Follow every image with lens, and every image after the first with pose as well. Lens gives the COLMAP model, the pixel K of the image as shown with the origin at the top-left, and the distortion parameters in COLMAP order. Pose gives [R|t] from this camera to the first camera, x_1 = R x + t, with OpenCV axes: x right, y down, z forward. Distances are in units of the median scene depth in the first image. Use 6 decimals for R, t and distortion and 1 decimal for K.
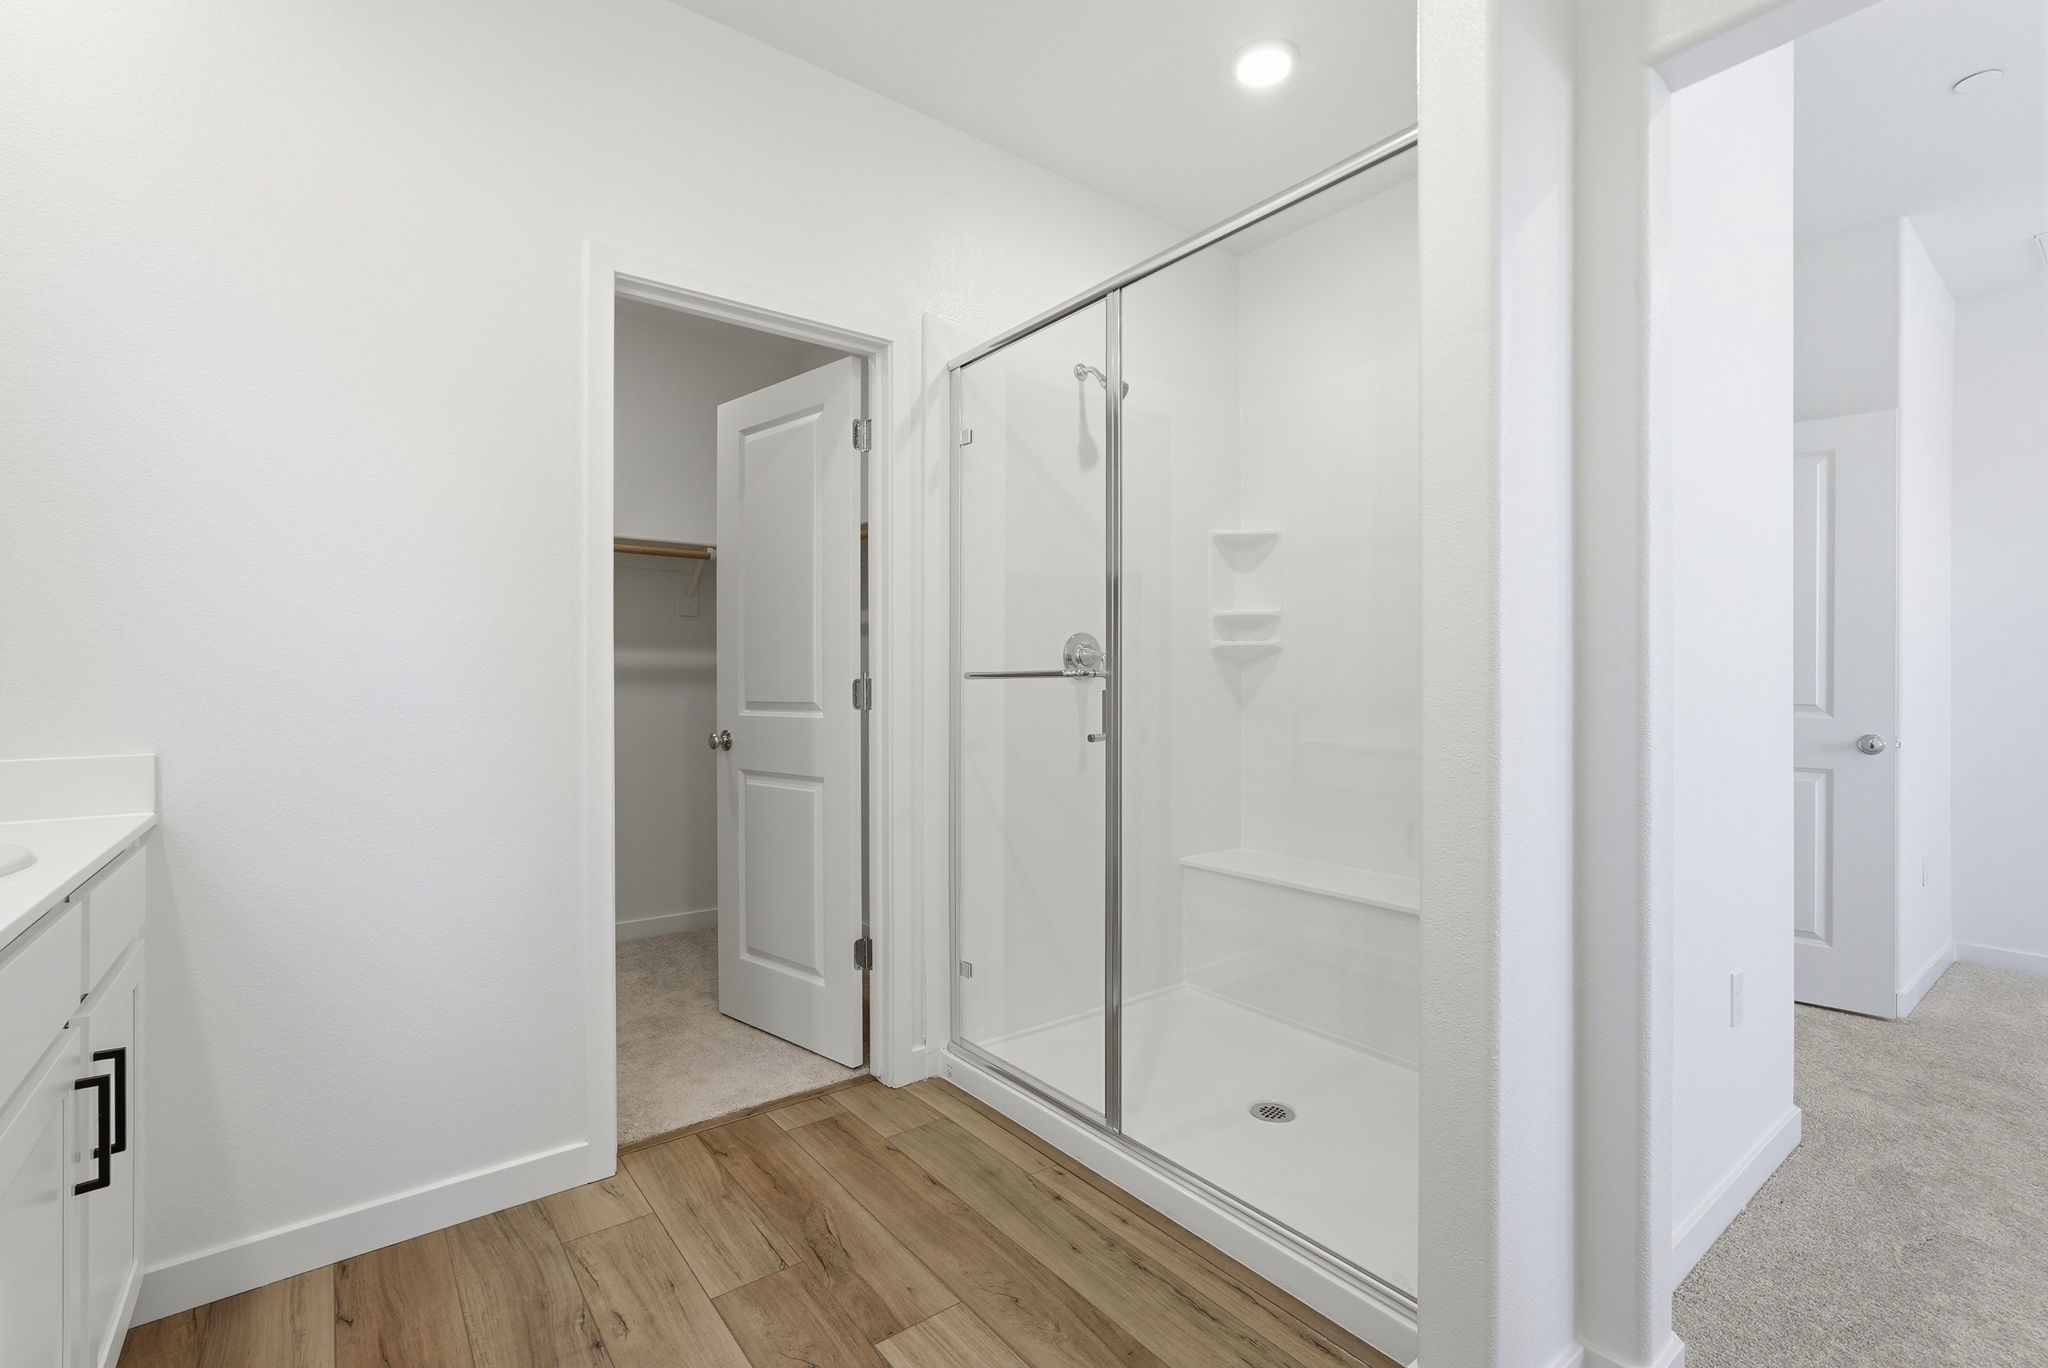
lens RADIAL K [[911.7, 0, 1023.8], [0, 911.7, 678.7], [0, 0, 1]] dist [-0.000534, 0.001304]
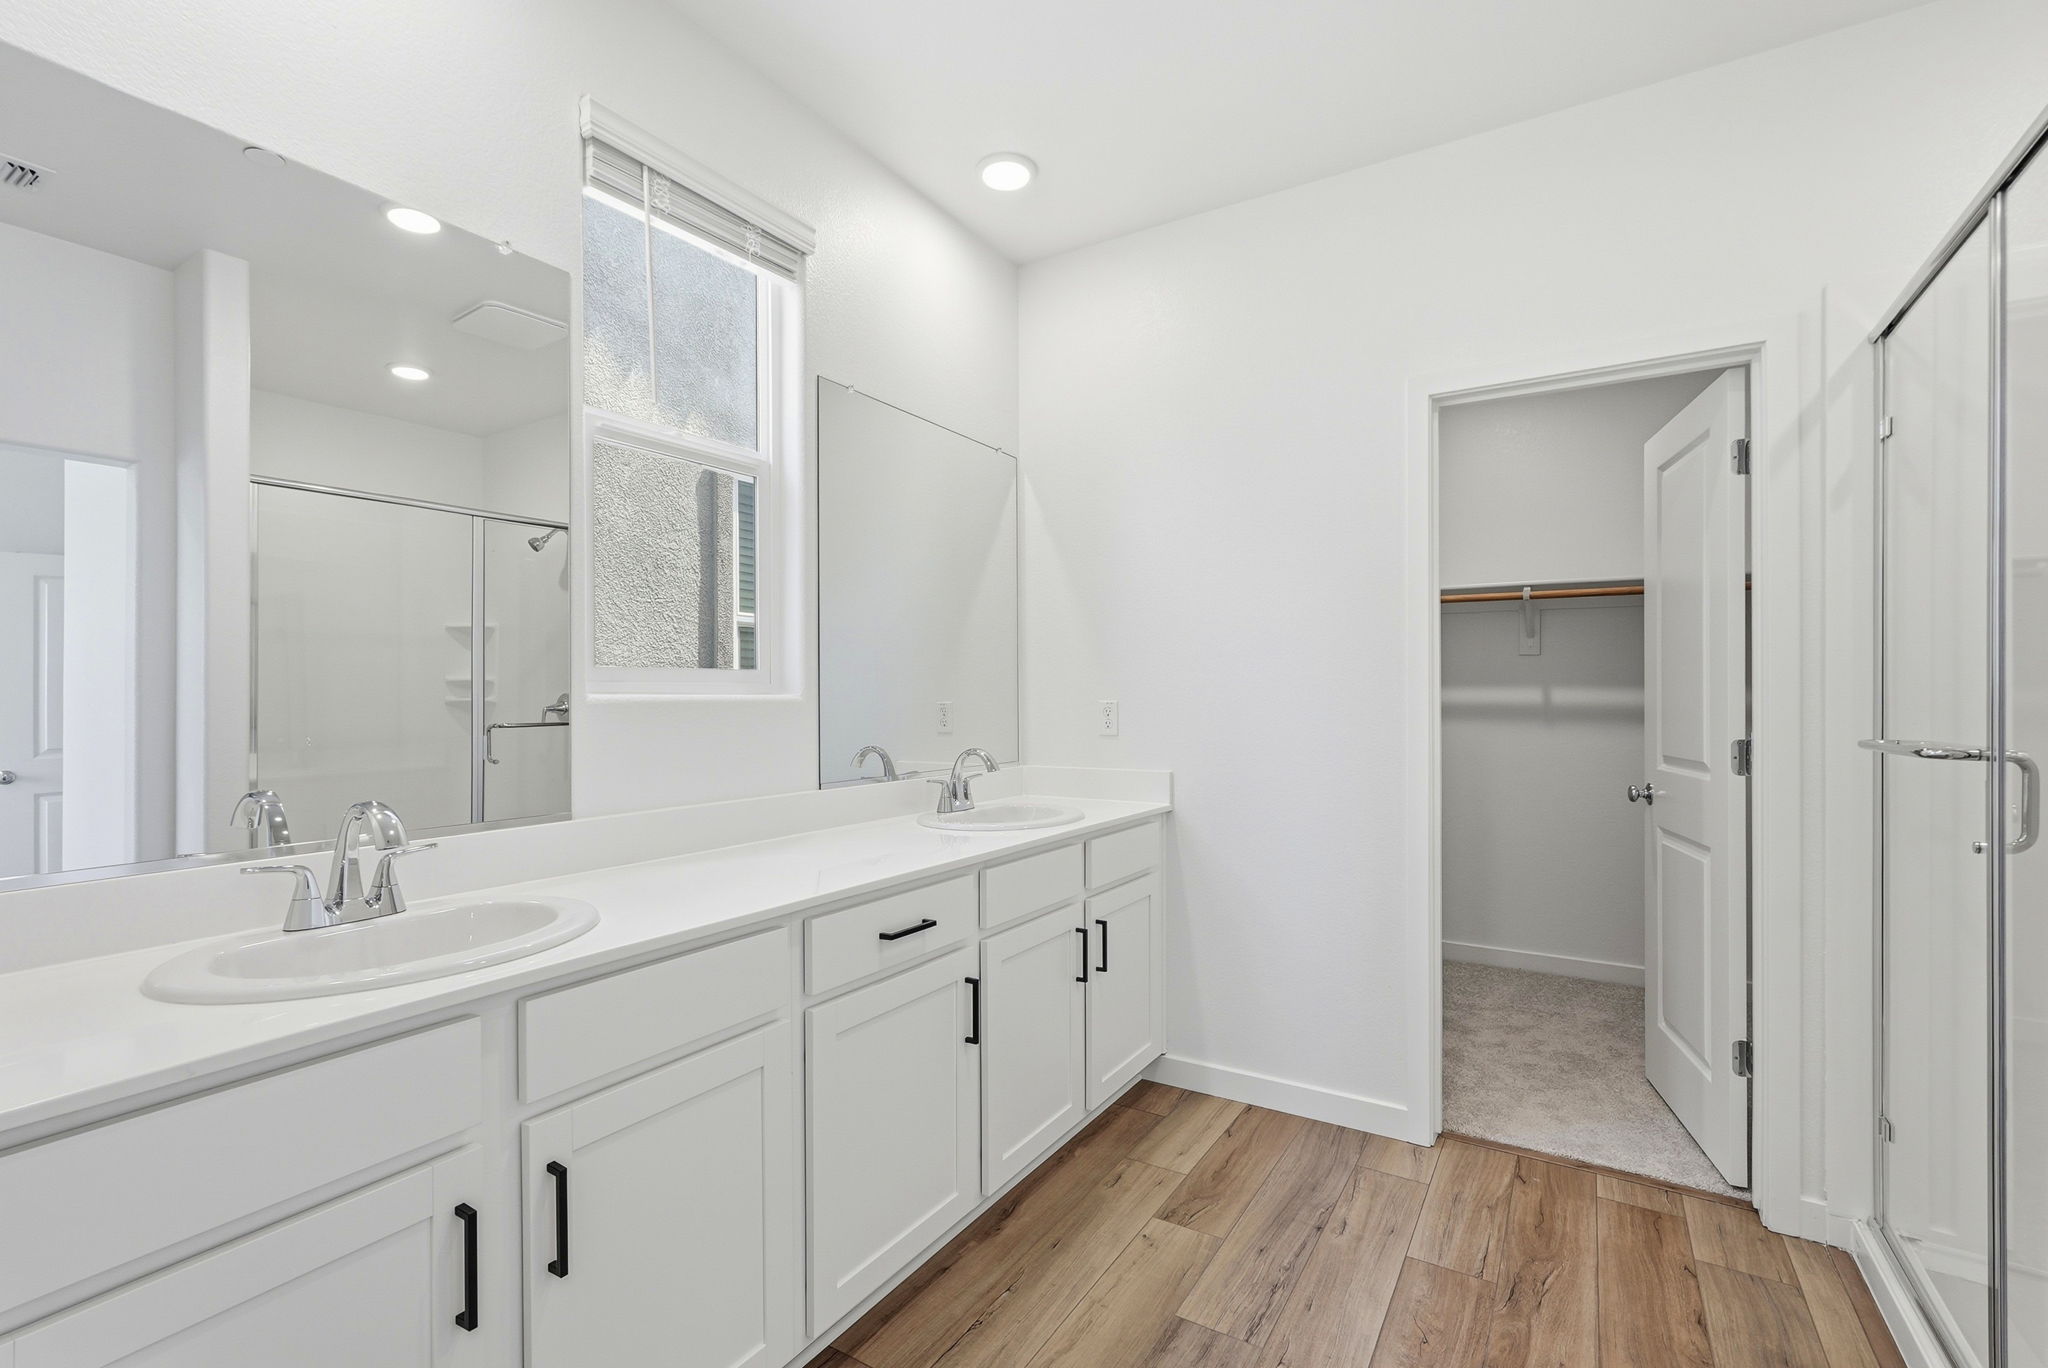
lens RADIAL K [[911.7, 0, 1027.8], [0, 911.7, 691.7], [0, 0, 1]] dist [-0.000534, 0.001304]
pose [[0.352000, -0.001952, -0.935998, 0.510930], [0.002236, 0.999997, -0.001245, -0.059848], [0.935998, -0.001655, 0.352003, 0.081889]]
